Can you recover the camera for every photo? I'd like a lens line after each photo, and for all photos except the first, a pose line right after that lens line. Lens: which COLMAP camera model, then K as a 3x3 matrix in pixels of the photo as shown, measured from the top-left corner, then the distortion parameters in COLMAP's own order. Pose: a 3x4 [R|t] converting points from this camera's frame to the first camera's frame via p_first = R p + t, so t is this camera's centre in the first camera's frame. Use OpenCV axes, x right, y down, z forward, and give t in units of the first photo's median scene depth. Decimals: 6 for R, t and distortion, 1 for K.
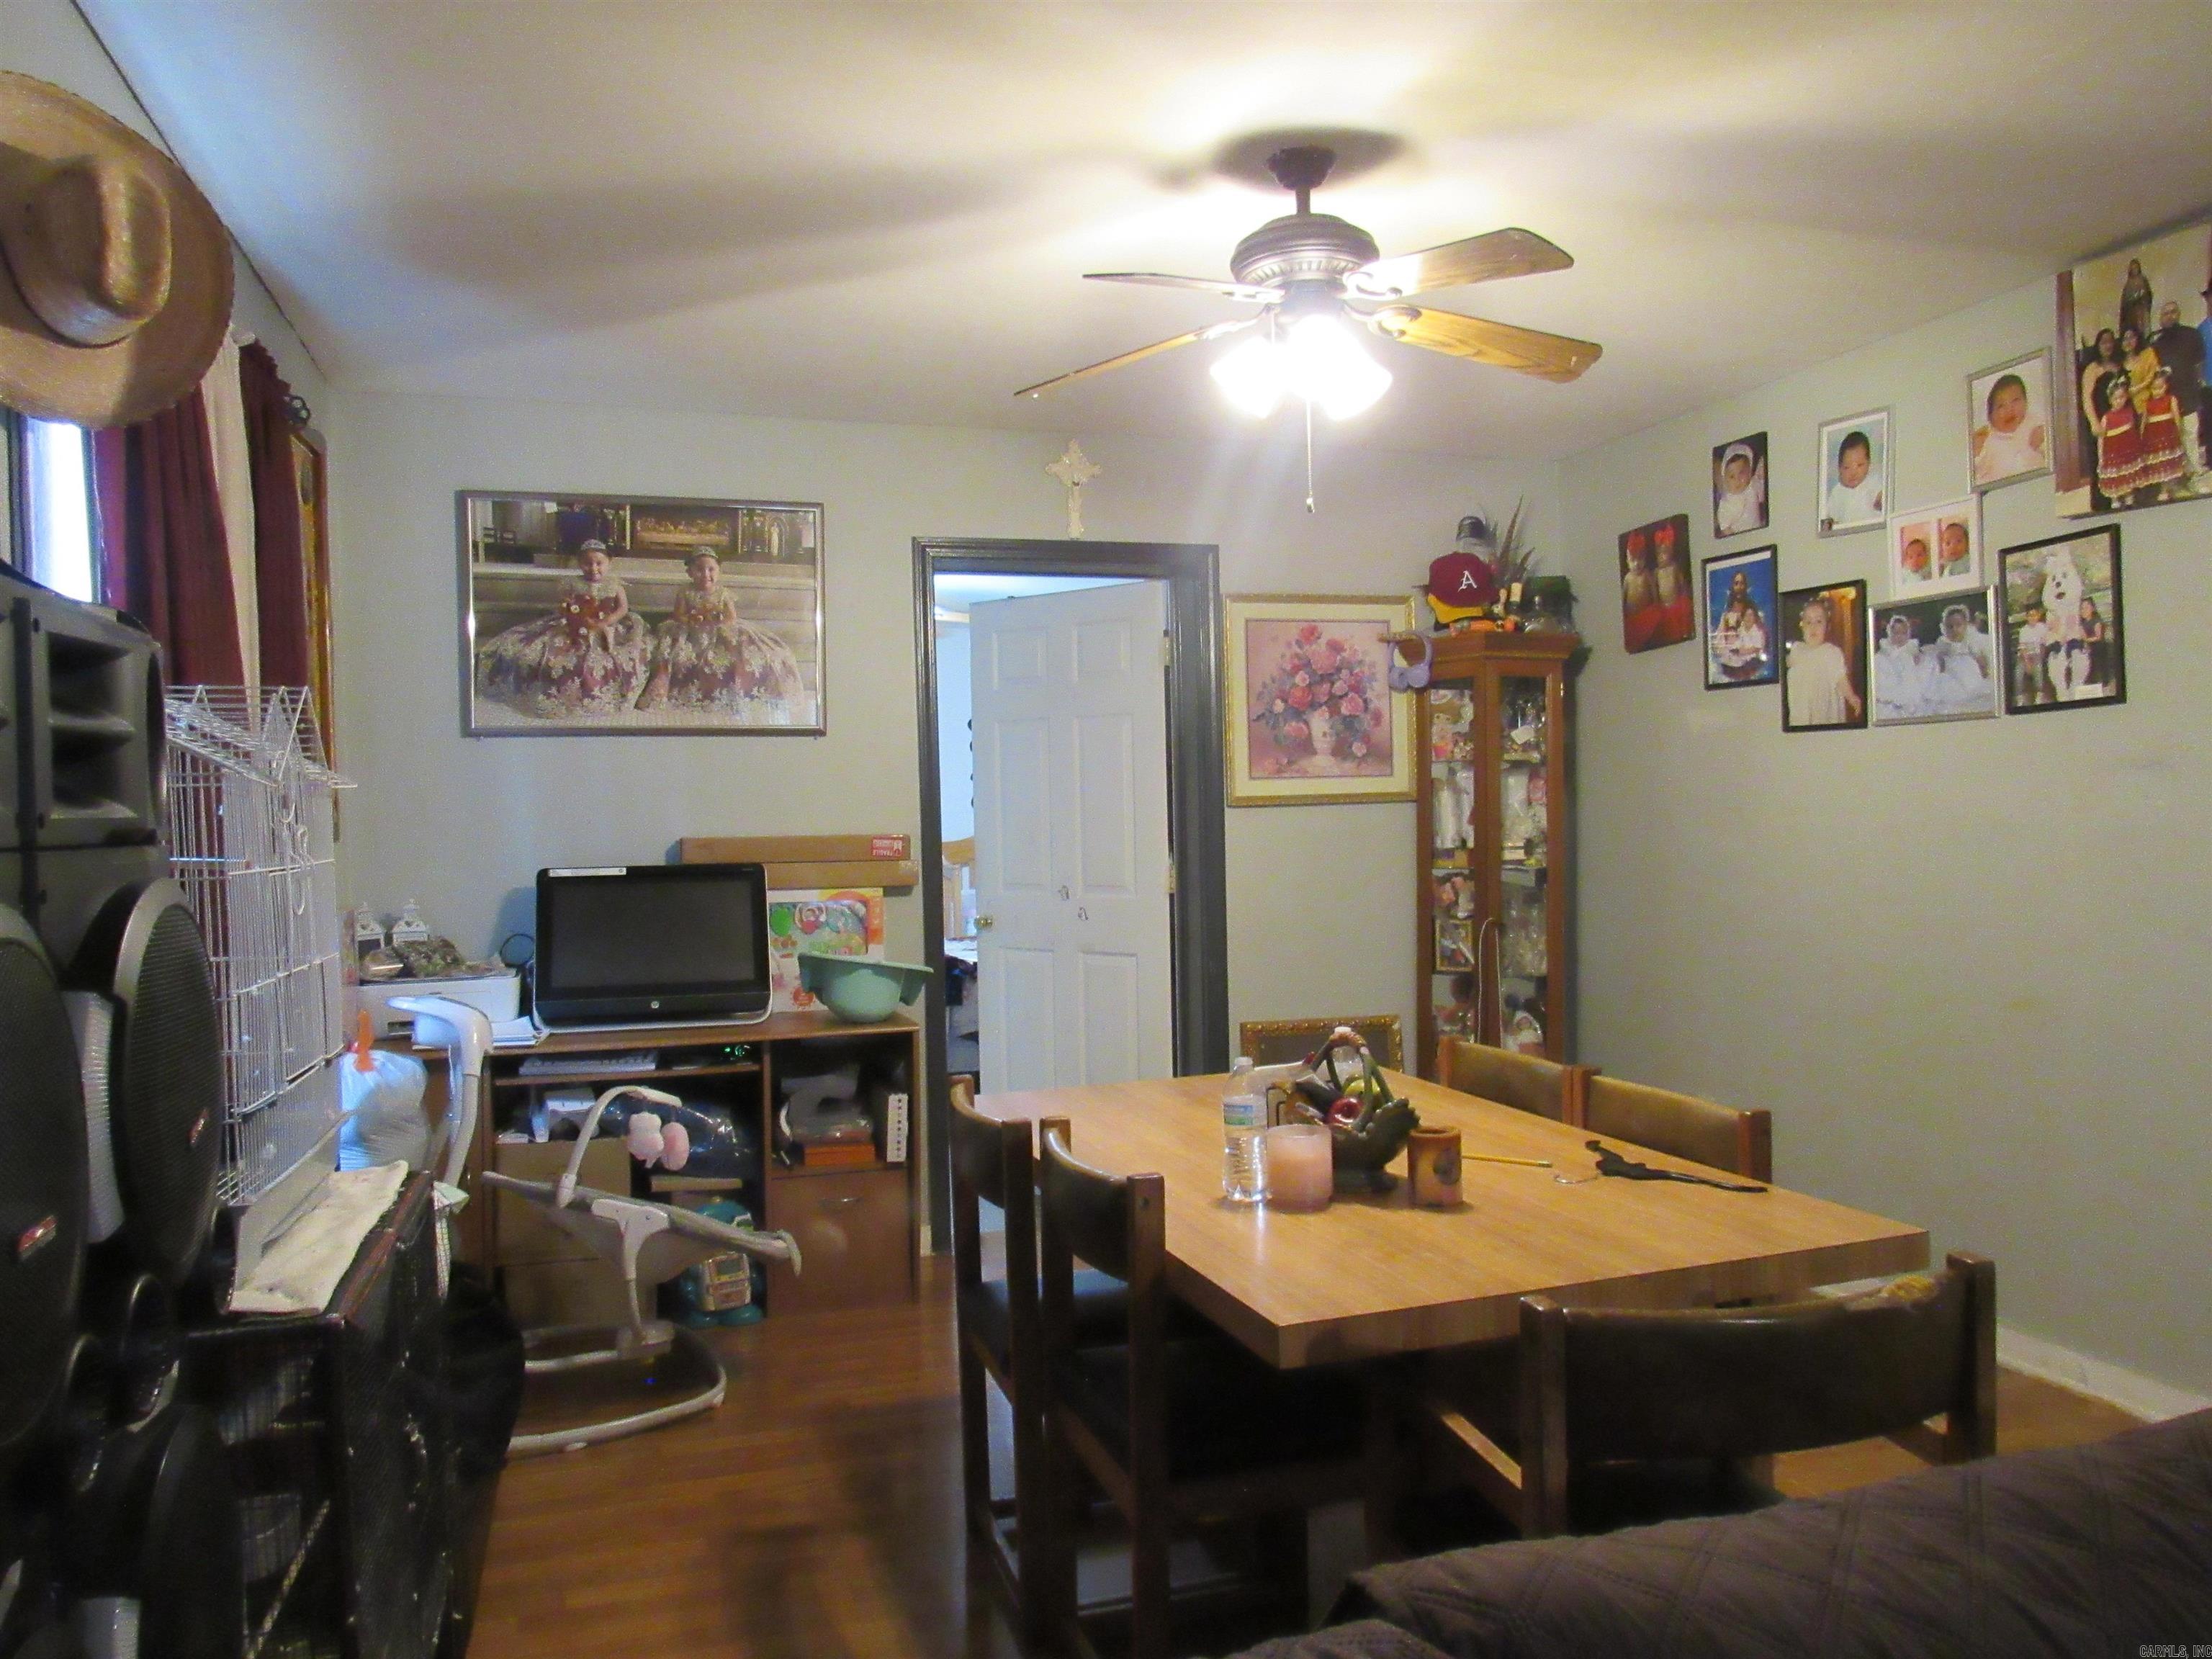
lens RADIAL K [[1584.6, 0, 1094.8], [0, 1584.6, 844.8], [0, 0, 1]] dist [-0.032325, 0.016367]
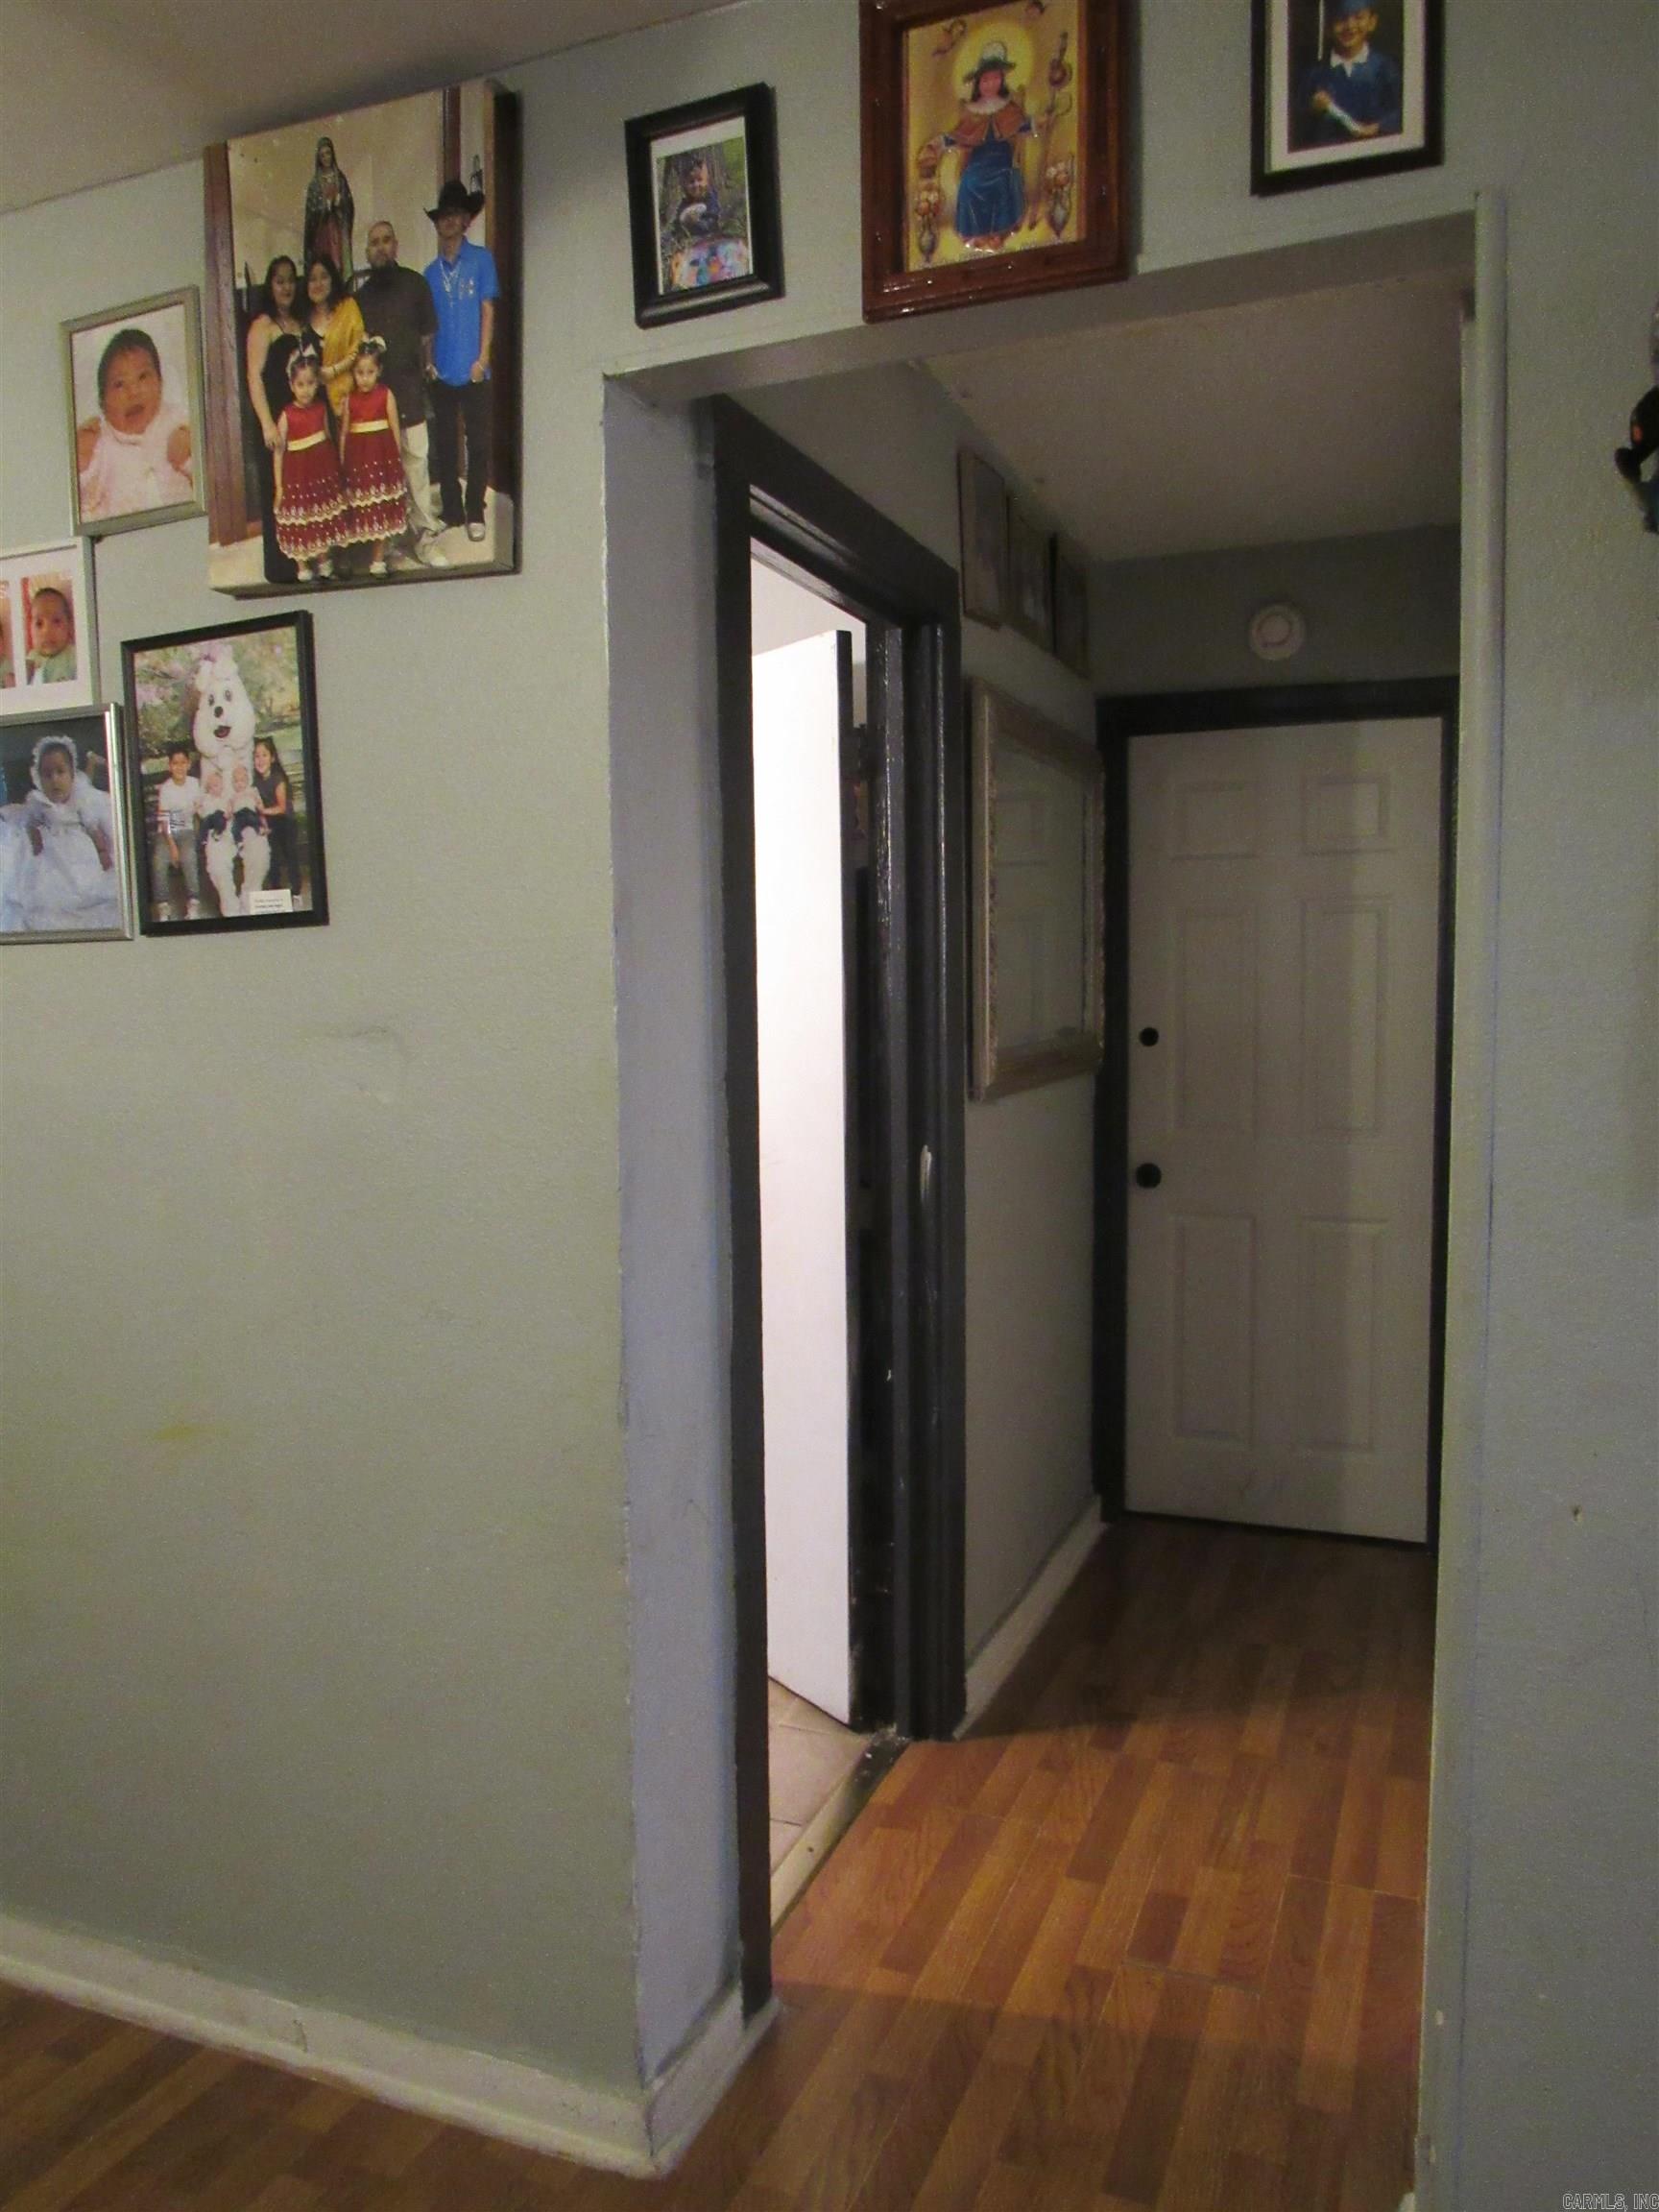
lens RADIAL K [[1584.6, 0, 824.1], [0, 1584.6, 1117.6], [0, 0, 1]] dist [-0.032325, 0.016367]
pose [[0.634472, -0.046527, 0.771544, 0.311694], [0.015203, 0.998745, 0.047726, -0.043287], [-0.772796, -0.018551, 0.634383, 0.473015]]
